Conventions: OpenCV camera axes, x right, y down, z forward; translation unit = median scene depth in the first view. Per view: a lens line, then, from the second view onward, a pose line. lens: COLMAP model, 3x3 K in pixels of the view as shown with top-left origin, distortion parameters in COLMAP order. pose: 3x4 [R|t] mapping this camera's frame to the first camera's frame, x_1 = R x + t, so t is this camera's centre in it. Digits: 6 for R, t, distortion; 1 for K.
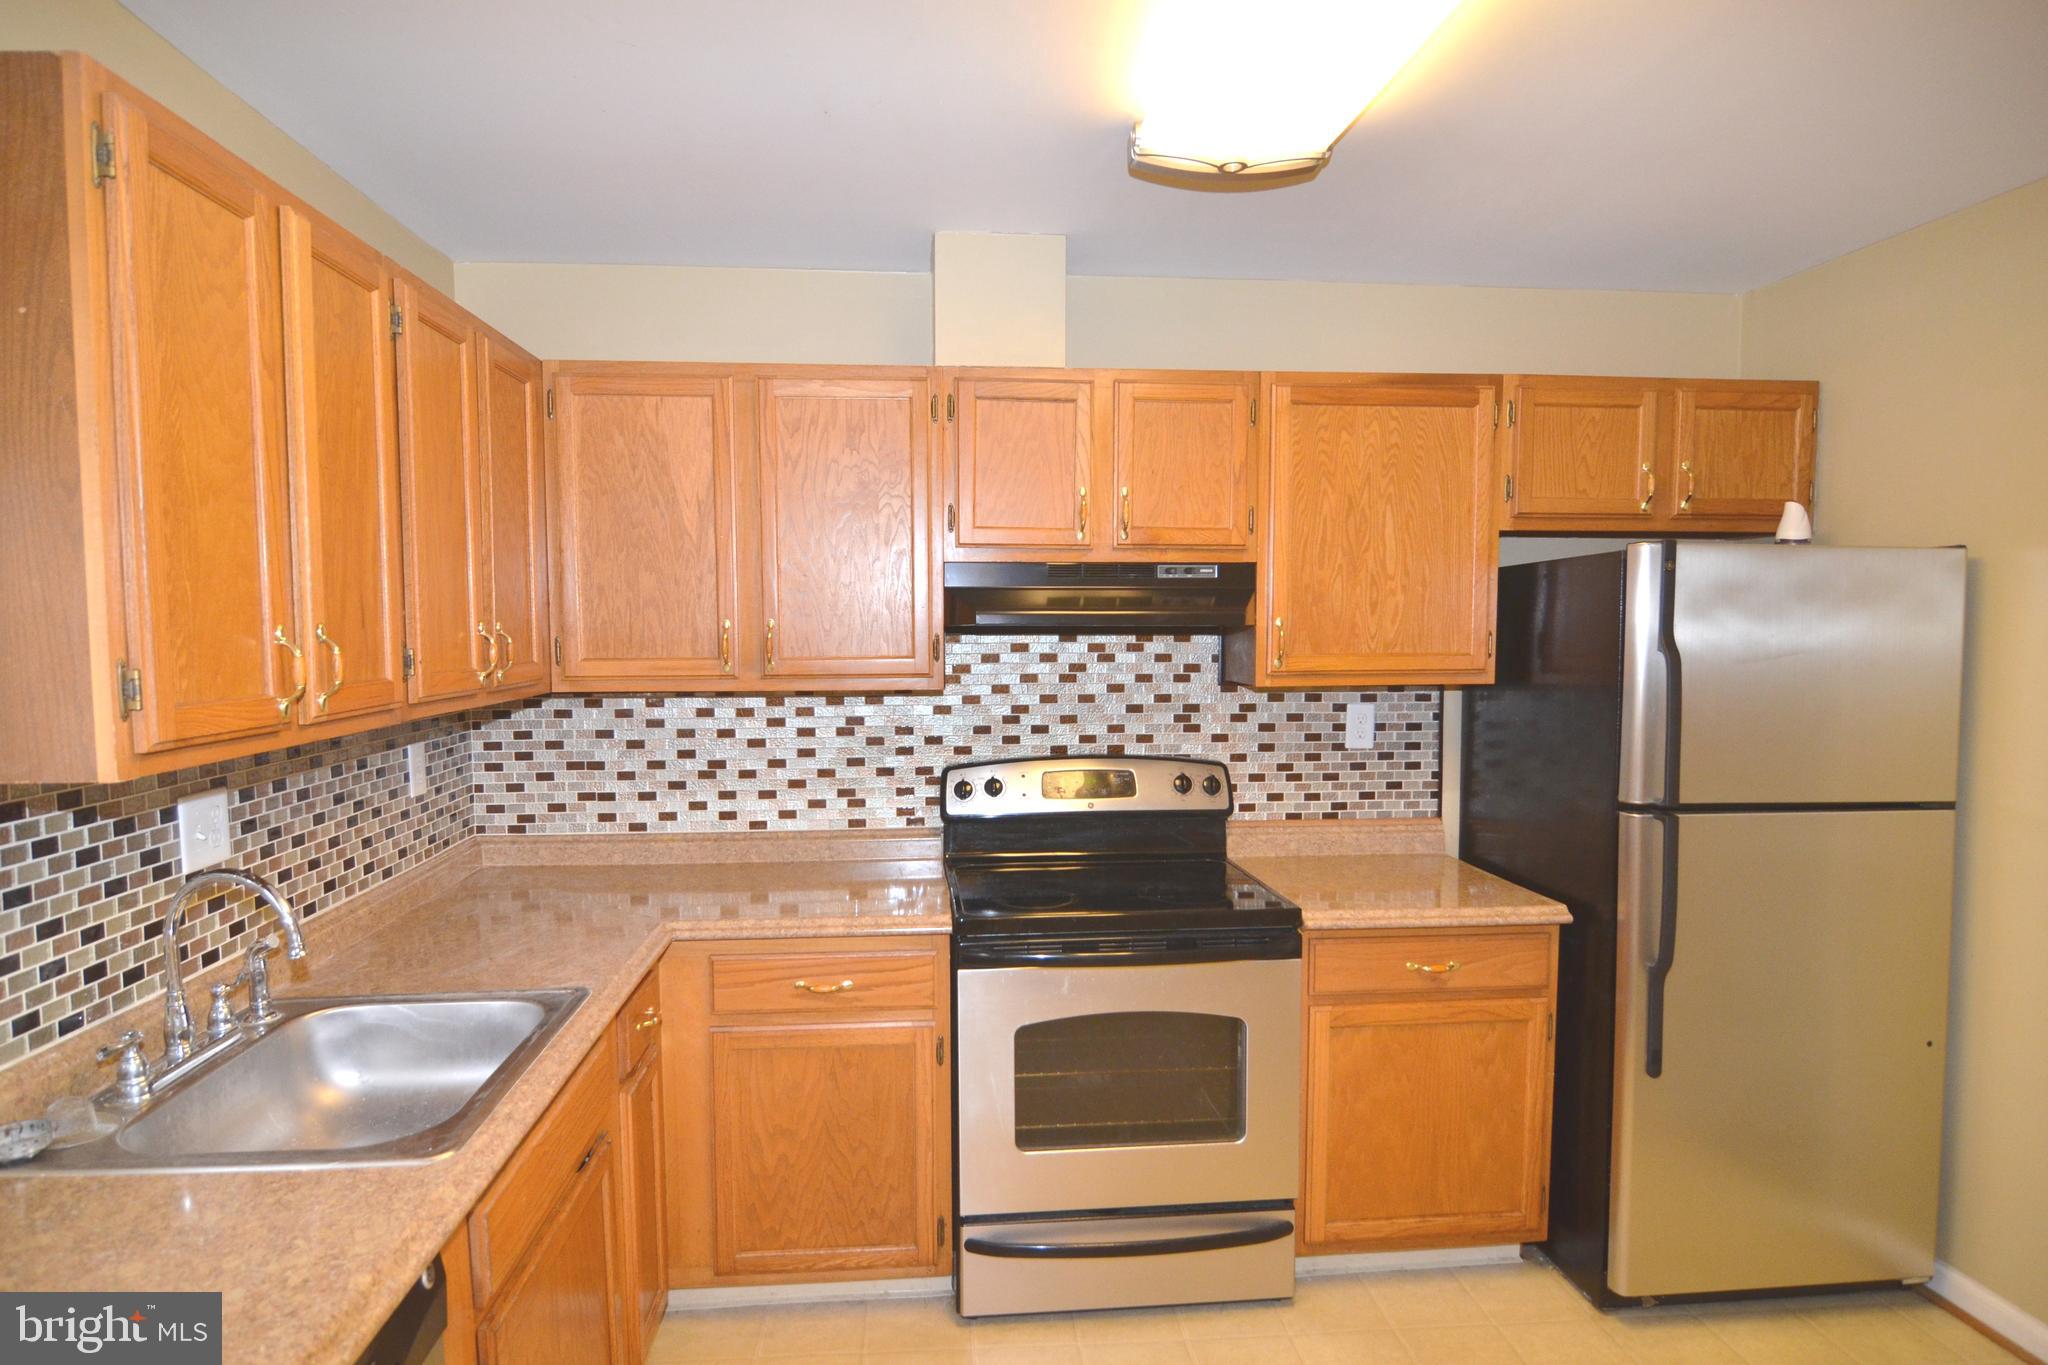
lens RADIAL K [[1101.5, 0, 1000.8], [0, 1101.5, 696.9], [0, 0, 1]] dist [-0.007414, -0.001183]
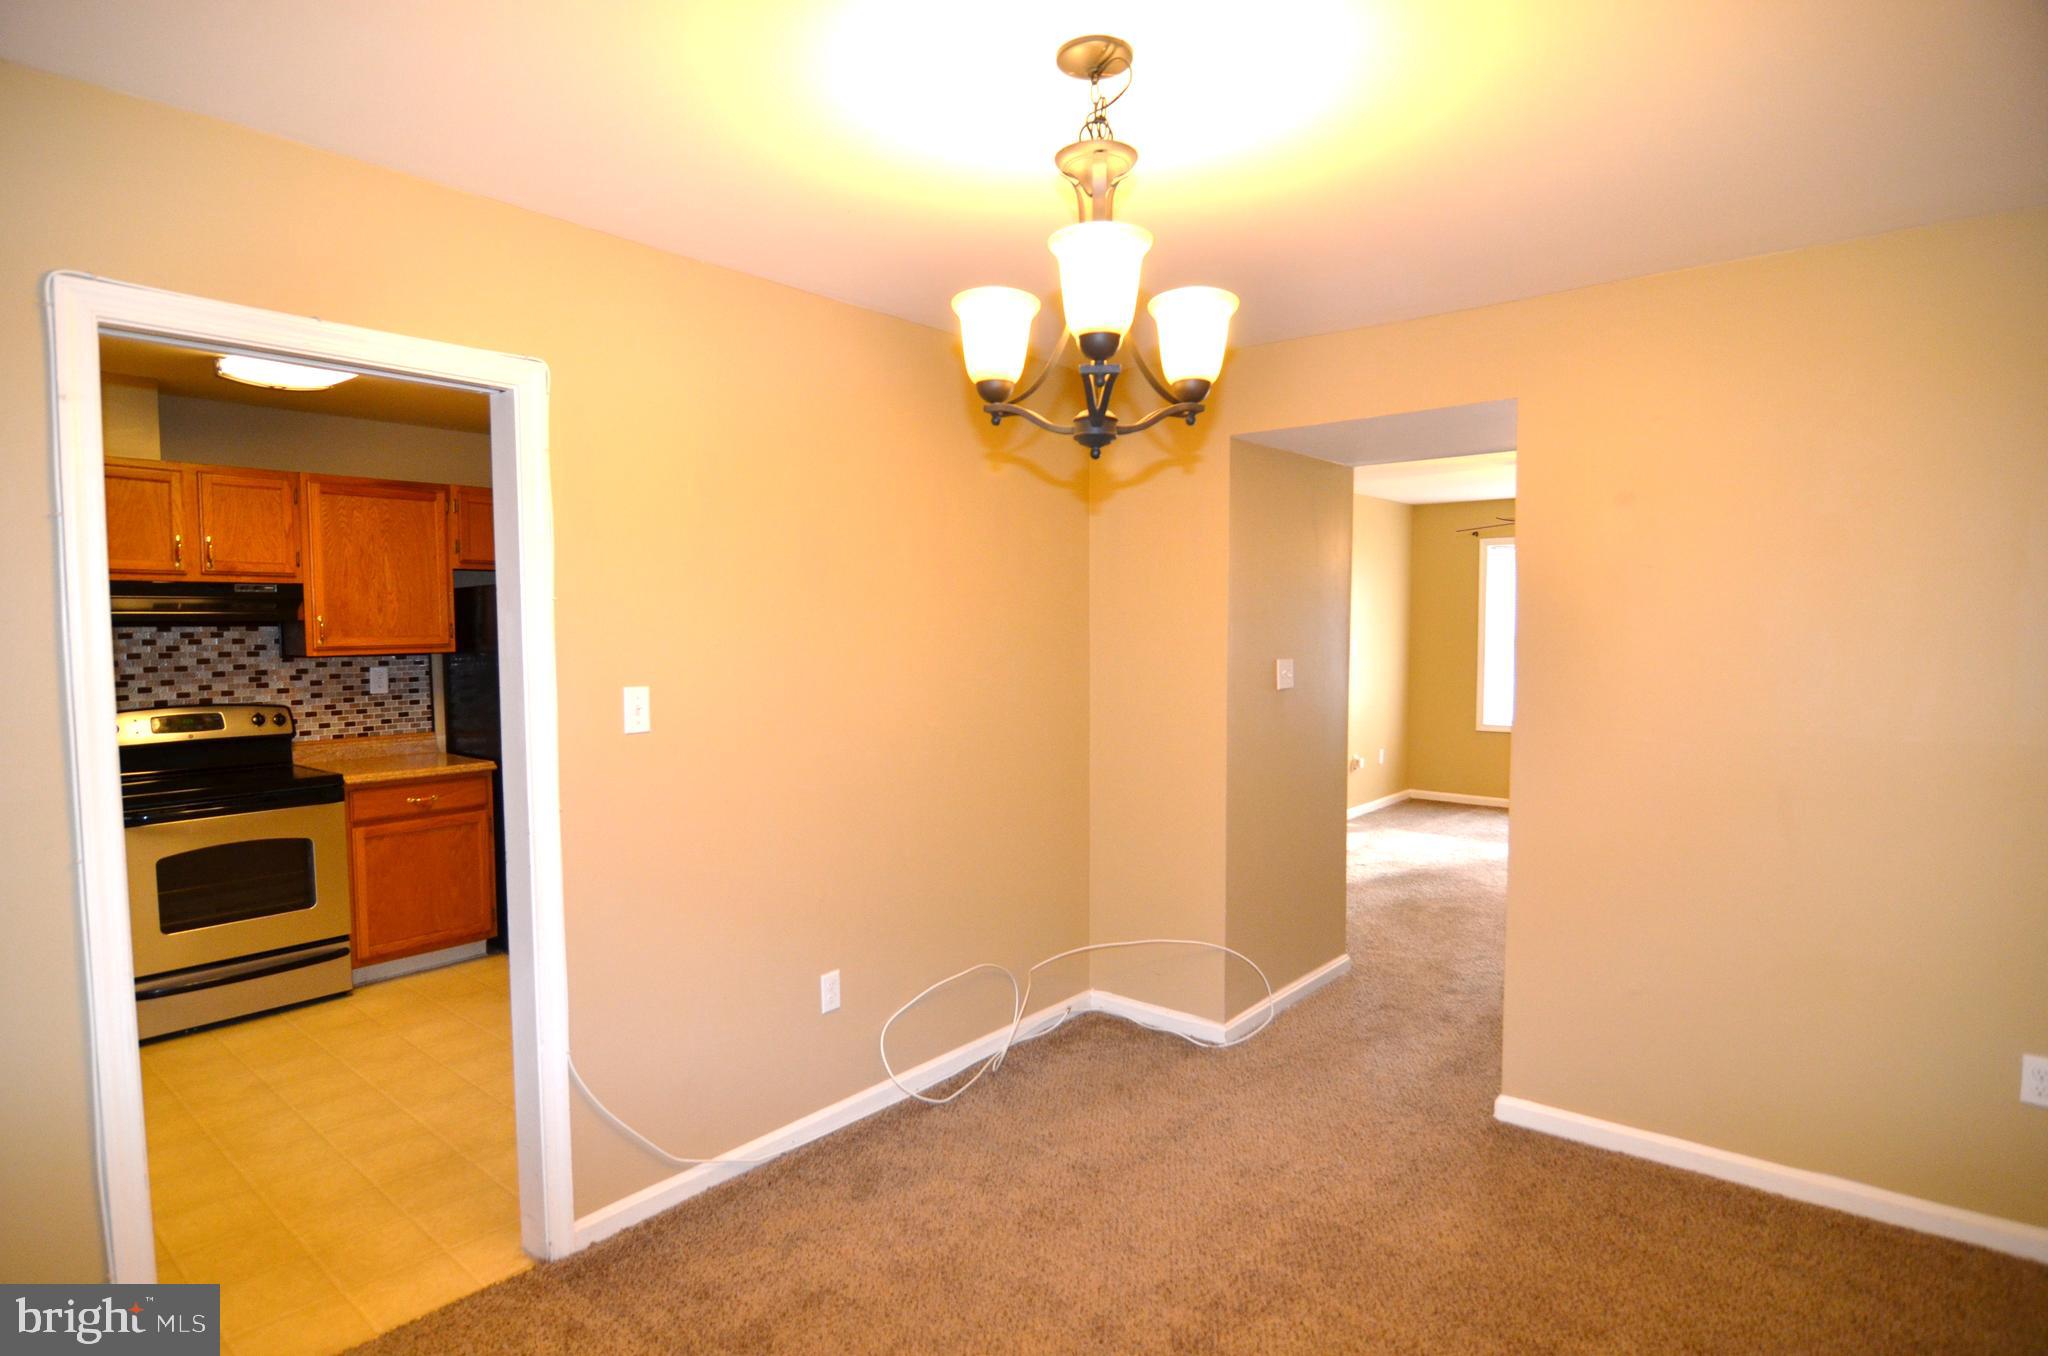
lens RADIAL K [[1101.5, 0, 1000.8], [0, 1101.5, 692.4], [0, 0, 1]] dist [-0.007414, -0.001183]
pose [[0.700994, -0.048244, 0.711534, -0.209539], [0.048702, 0.998618, 0.019728, 0.059902], [-0.711502, 0.020824, 0.702375, -0.880792]]
